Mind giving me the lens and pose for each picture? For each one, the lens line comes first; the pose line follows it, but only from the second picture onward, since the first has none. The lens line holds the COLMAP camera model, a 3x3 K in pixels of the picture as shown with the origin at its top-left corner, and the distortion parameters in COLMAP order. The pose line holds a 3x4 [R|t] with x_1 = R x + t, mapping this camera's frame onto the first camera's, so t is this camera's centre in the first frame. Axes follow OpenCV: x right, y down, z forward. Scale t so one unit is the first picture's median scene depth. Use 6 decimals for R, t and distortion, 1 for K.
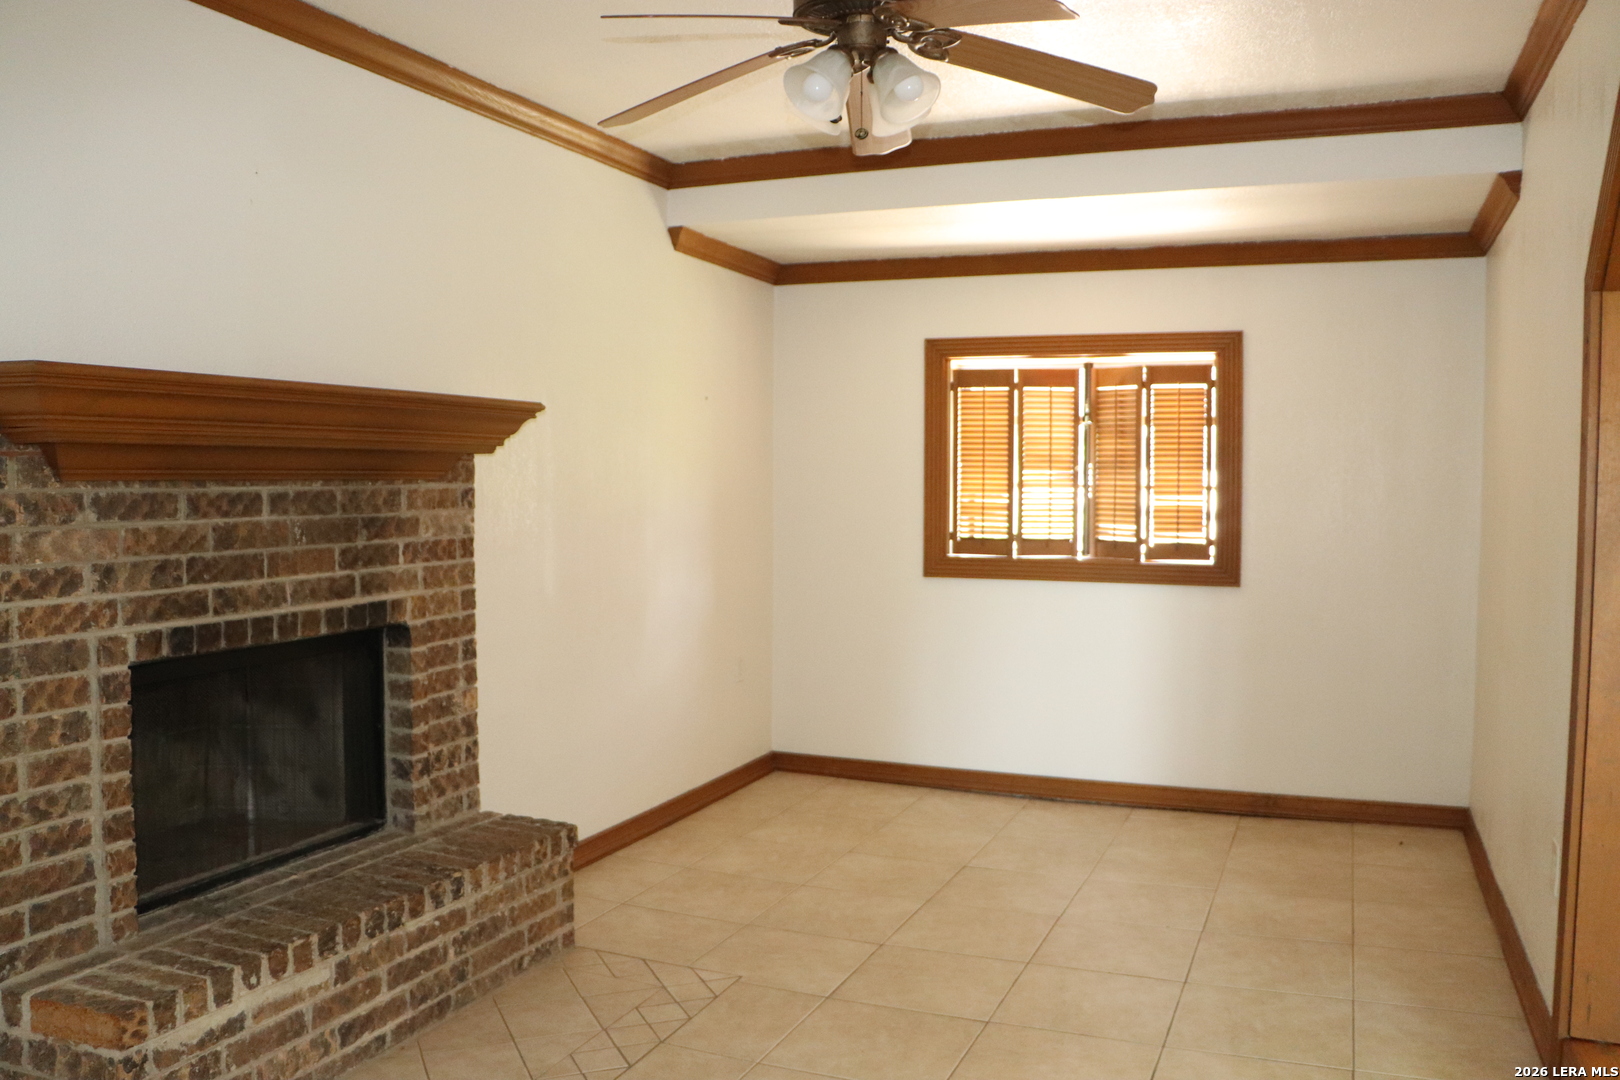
lens RADIAL K [[1347.2, 0, 821.8], [0, 1347.2, 533.1], [0, 0, 1]] dist [-0.182540, 0.158498]
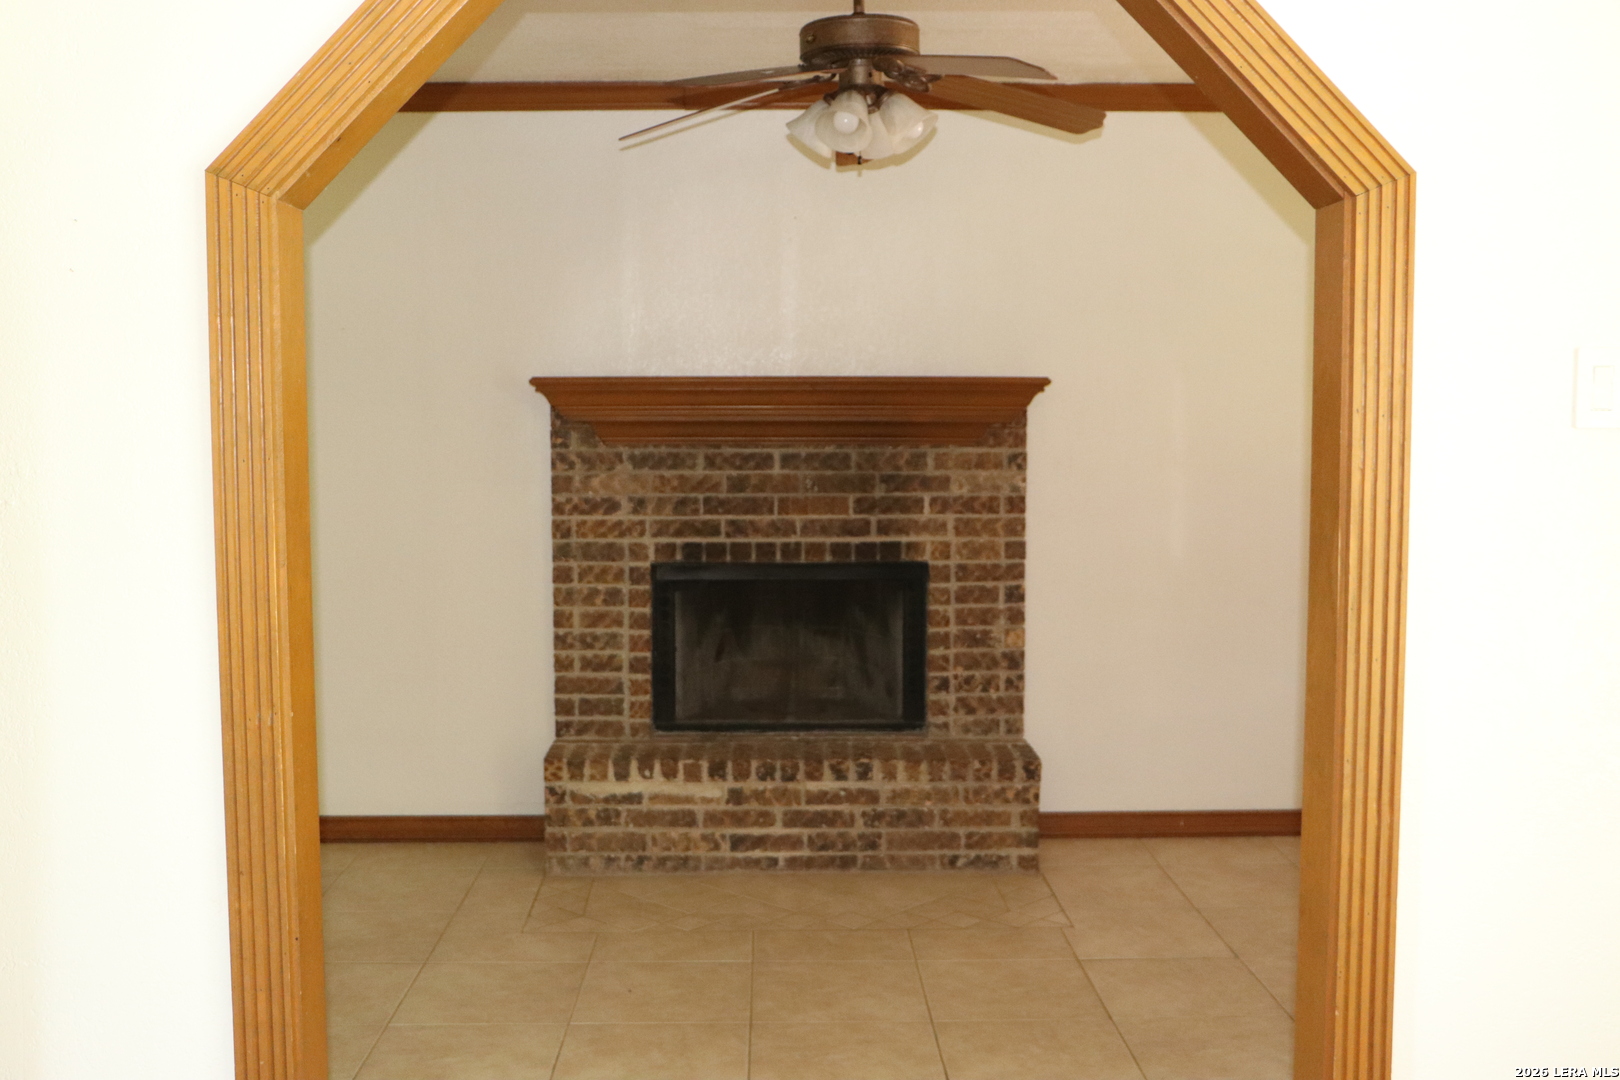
lens RADIAL K [[1680.5, 0, 801.8], [0, 1680.5, 541.9], [0, 0, 1]] dist [-0.025686, 0.000000]
pose [[0.389961, 0.069340, -0.918217, 1.229257], [-0.038552, 0.997516, 0.058956, -0.043664], [0.920024, 0.012408, 0.391666, 0.332084]]
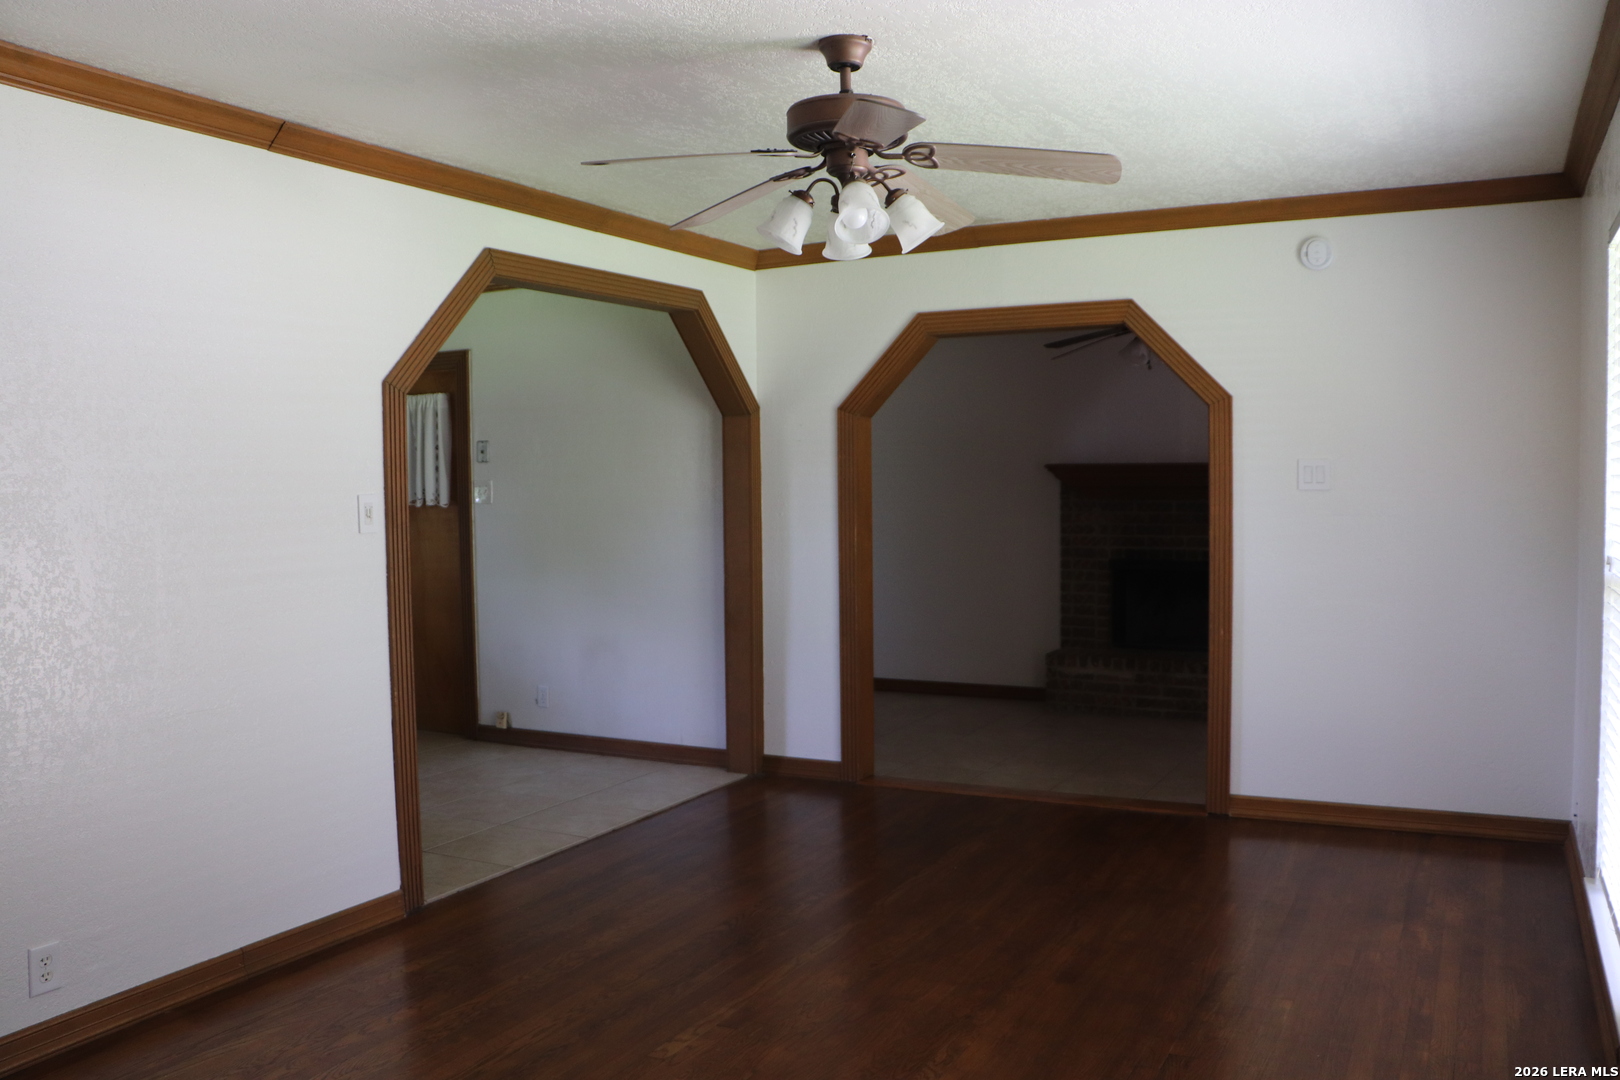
lens RADIAL K [[1347.2, 0, 809.7], [0, 1347.2, 538.9], [0, 0, 1]] dist [-0.182540, 0.158498]
pose [[-0.100421, 0.045050, -0.993925, 2.323953], [-0.036459, 0.998137, 0.048924, -0.063427], [0.994277, 0.041150, -0.098591, 0.540819]]
